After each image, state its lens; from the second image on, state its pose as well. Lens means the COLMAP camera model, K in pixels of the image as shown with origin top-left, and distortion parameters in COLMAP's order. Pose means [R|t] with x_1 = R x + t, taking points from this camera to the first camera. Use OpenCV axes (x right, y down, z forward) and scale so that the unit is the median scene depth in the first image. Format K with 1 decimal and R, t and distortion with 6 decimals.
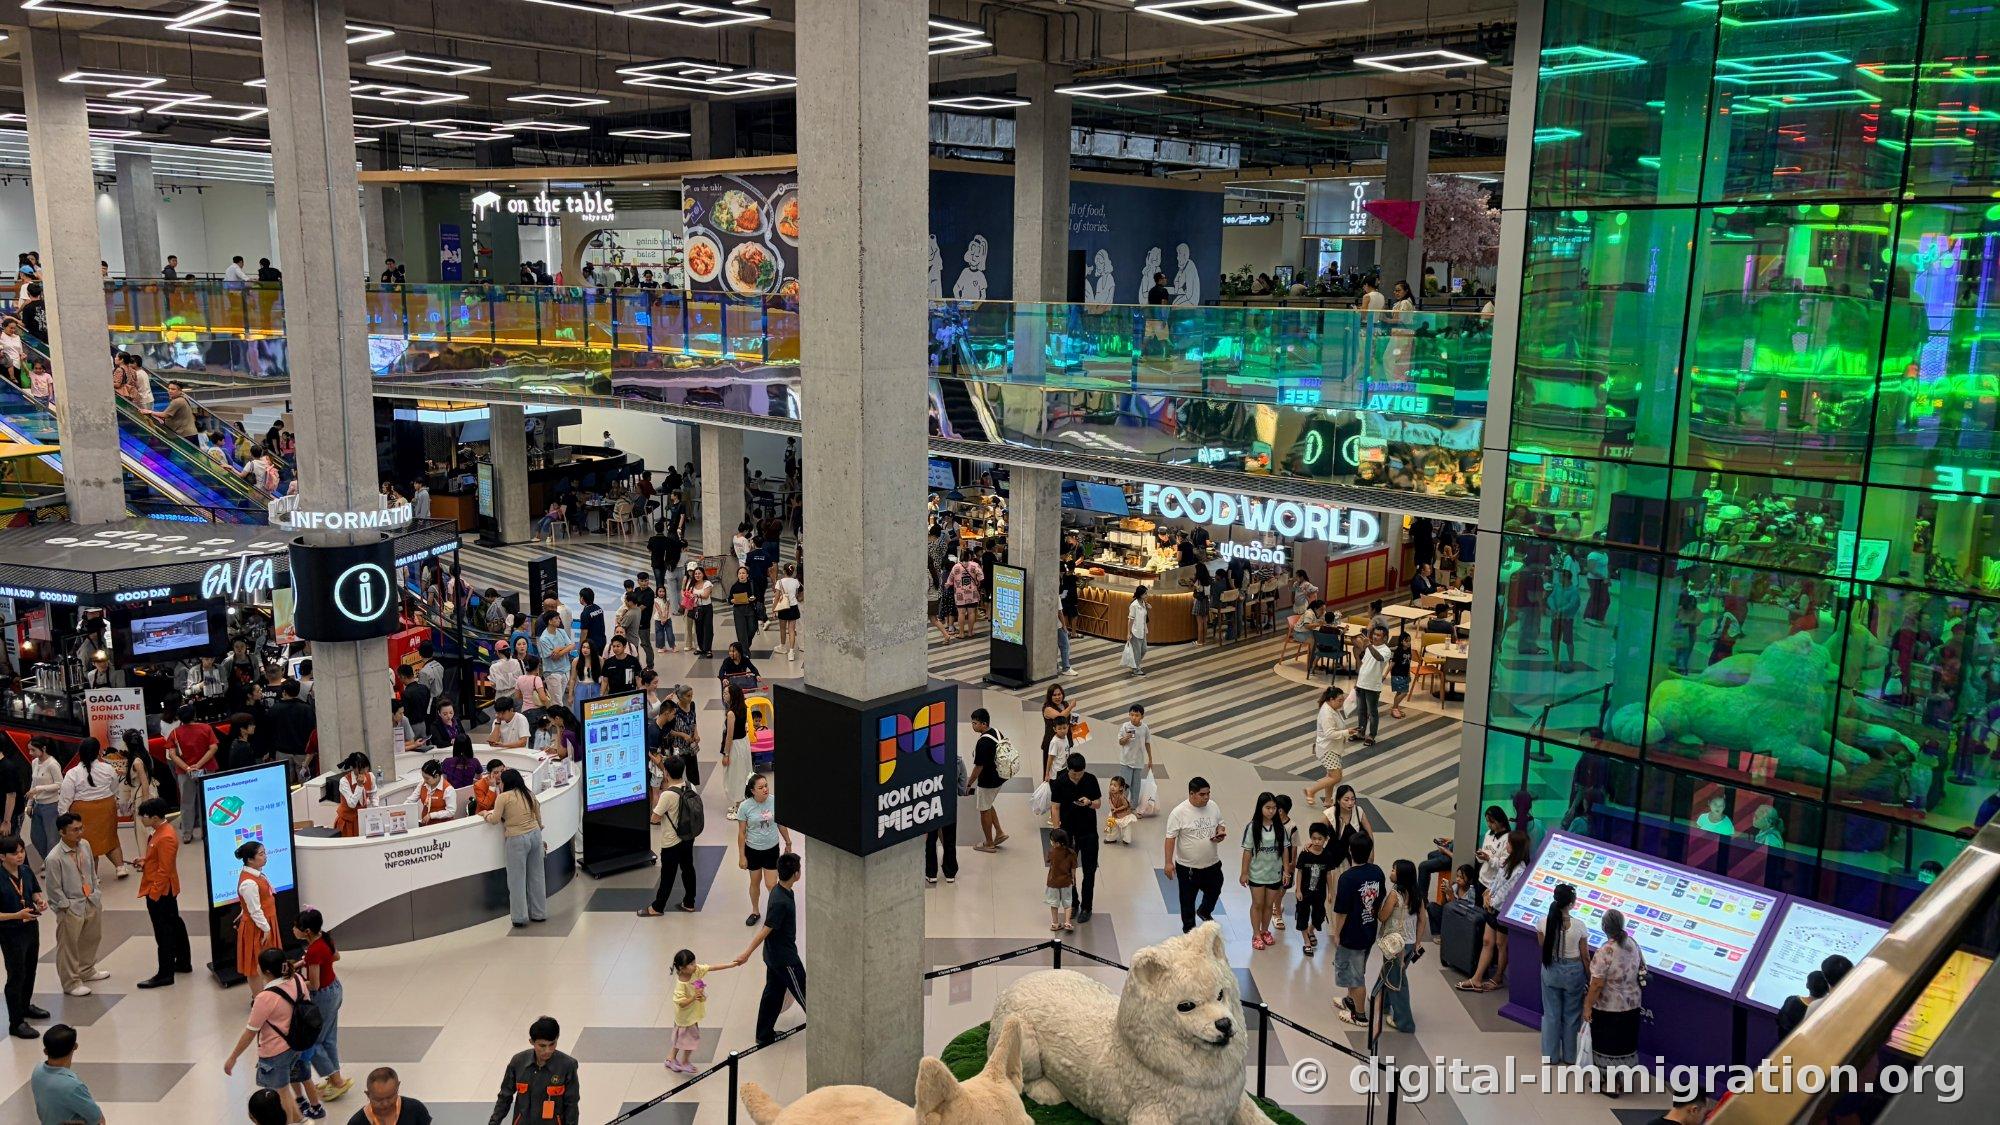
lens RADIAL K [[1489.3, 0, 981.9], [0, 1489.3, 559.9], [0, 0, 1]] dist [0.026286, -0.025598]
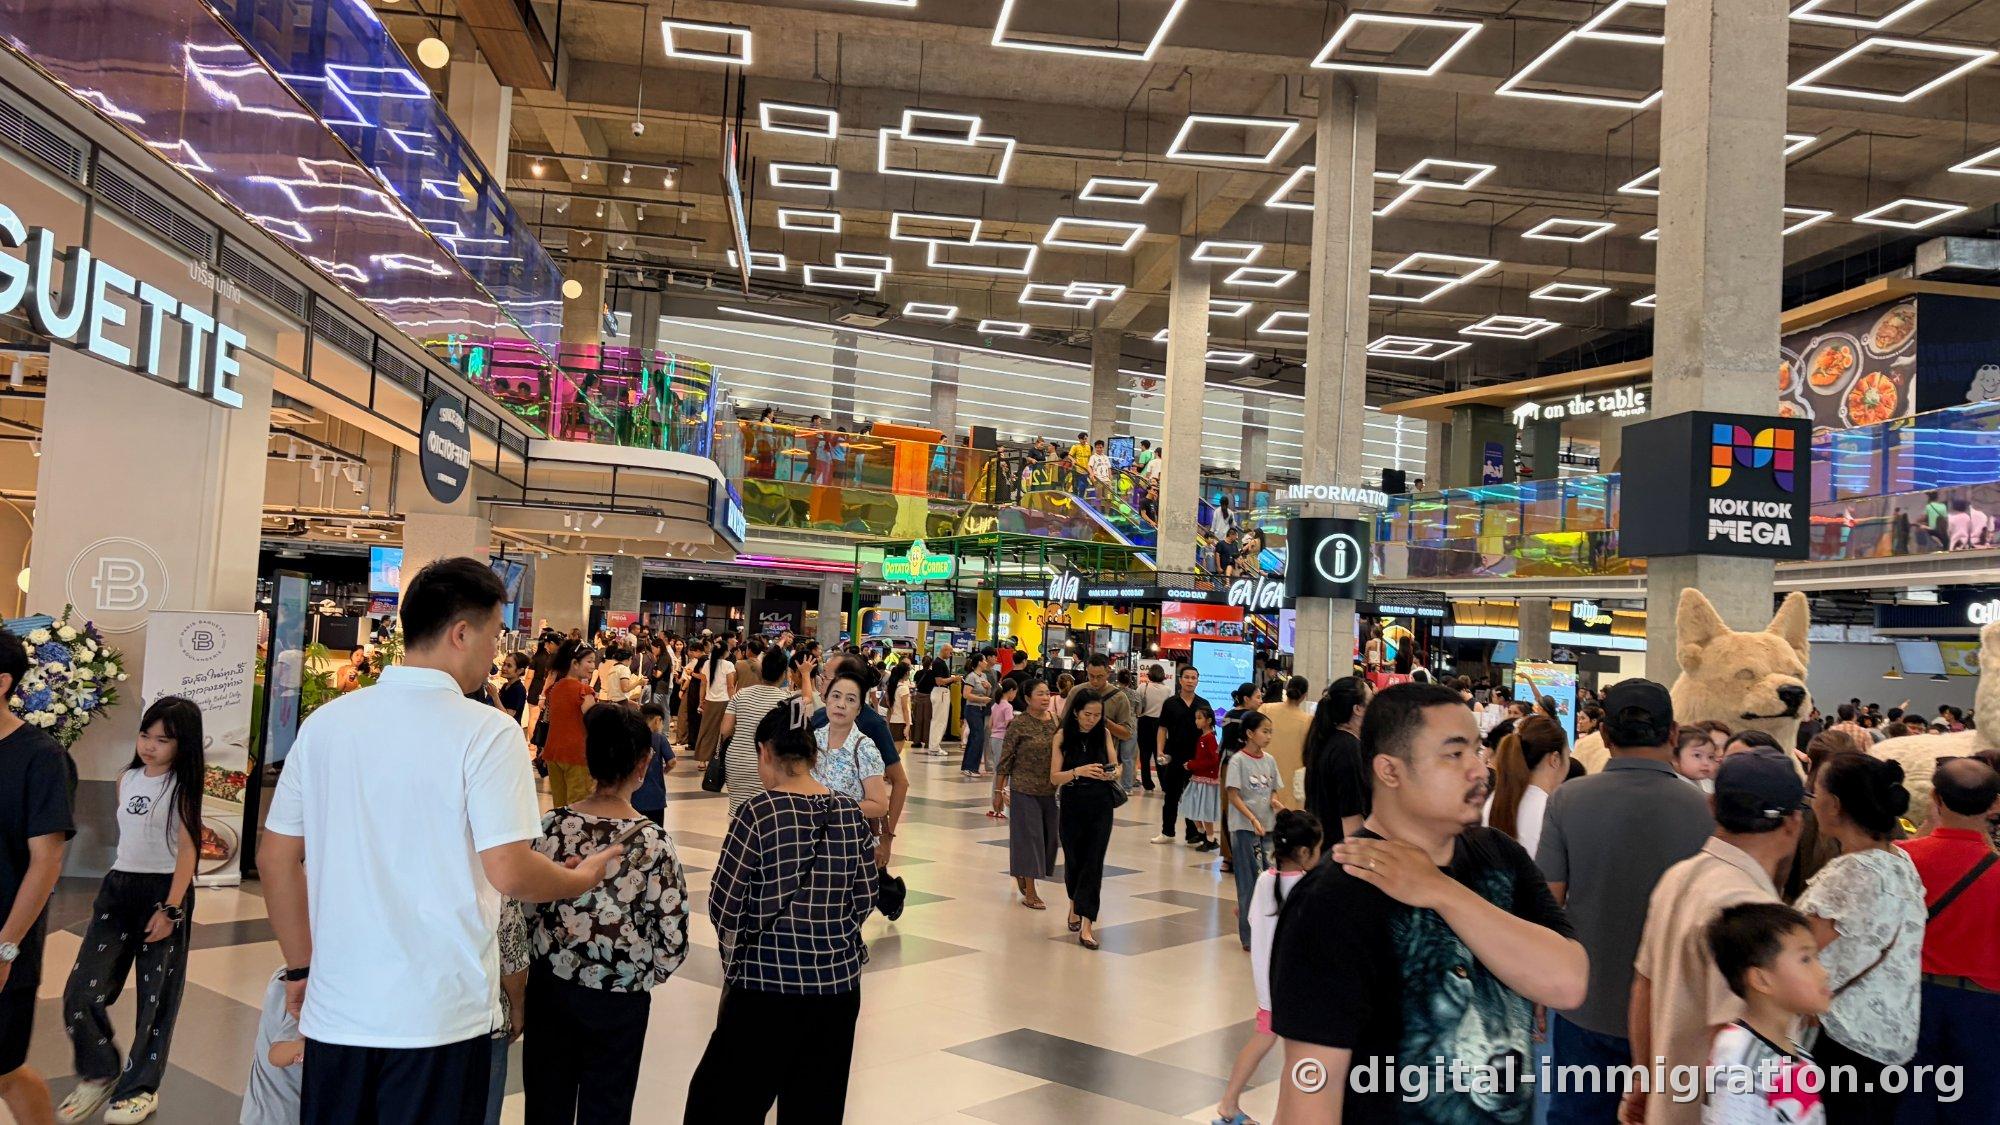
lens RADIAL K [[1489.3, 0, 983.4], [0, 1489.3, 563.4], [0, 0, 1]] dist [0.026286, -0.025598]
pose [[0.765997, -0.007445, -0.642802, 0.133623], [-0.162941, 0.965030, -0.205346, 0.309252], [0.621852, 0.262033, 0.737997, -0.057612]]
